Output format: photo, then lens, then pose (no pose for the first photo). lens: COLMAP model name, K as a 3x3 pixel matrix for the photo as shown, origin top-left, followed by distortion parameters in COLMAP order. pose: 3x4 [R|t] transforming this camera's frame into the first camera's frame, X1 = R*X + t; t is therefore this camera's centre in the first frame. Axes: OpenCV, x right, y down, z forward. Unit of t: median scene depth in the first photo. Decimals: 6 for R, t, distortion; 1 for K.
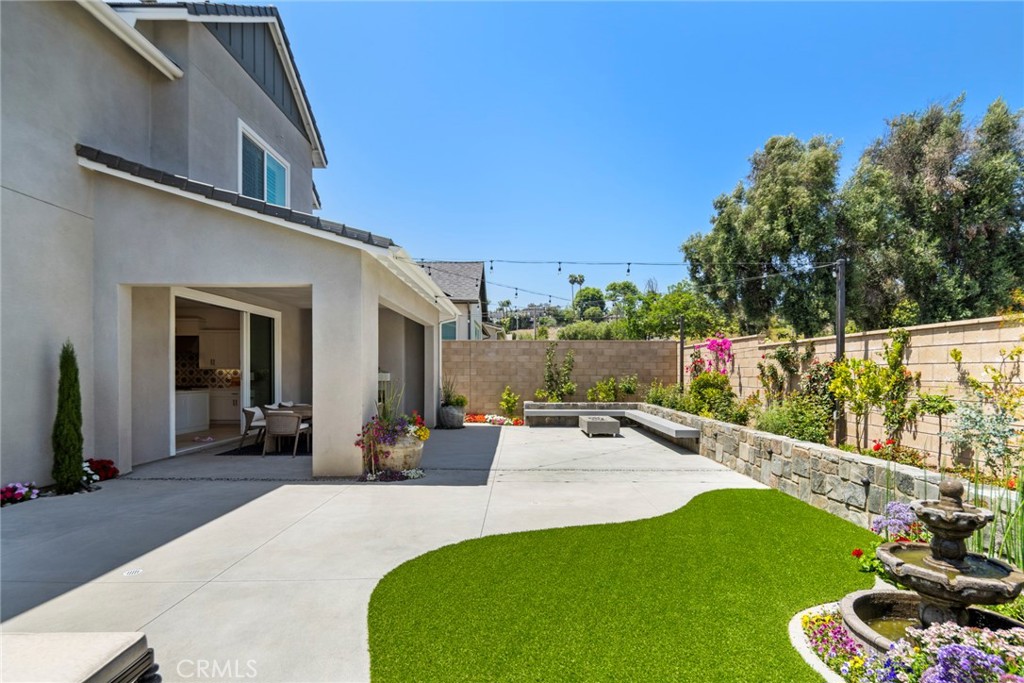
lens RADIAL K [[513.9, 0, 512.0], [0, 513.9, 341.5], [0, 0, 1]] dist [-0.000549, -0.000152]
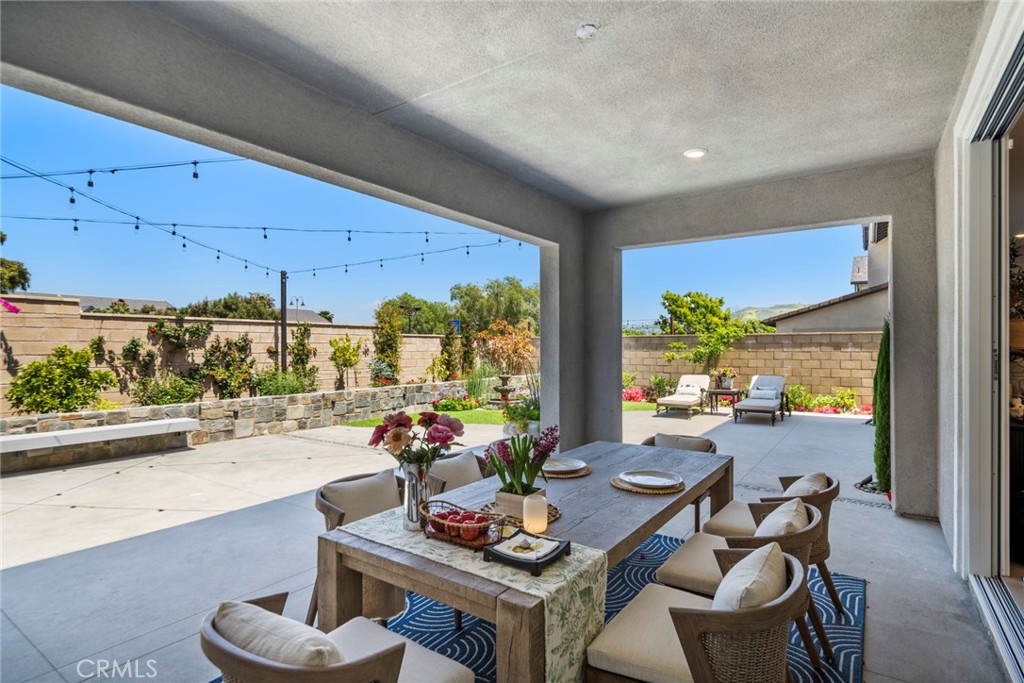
lens RADIAL K [[513.9, 0, 512.0], [0, 513.9, 341.5], [0, 0, 1]] dist [-0.000549, -0.000152]
pose [[-0.823148, 0.004460, 0.567809, -0.809327], [-0.035465, 0.997613, -0.059250, 0.119571], [-0.566718, -0.068909, -0.821025, 2.072682]]
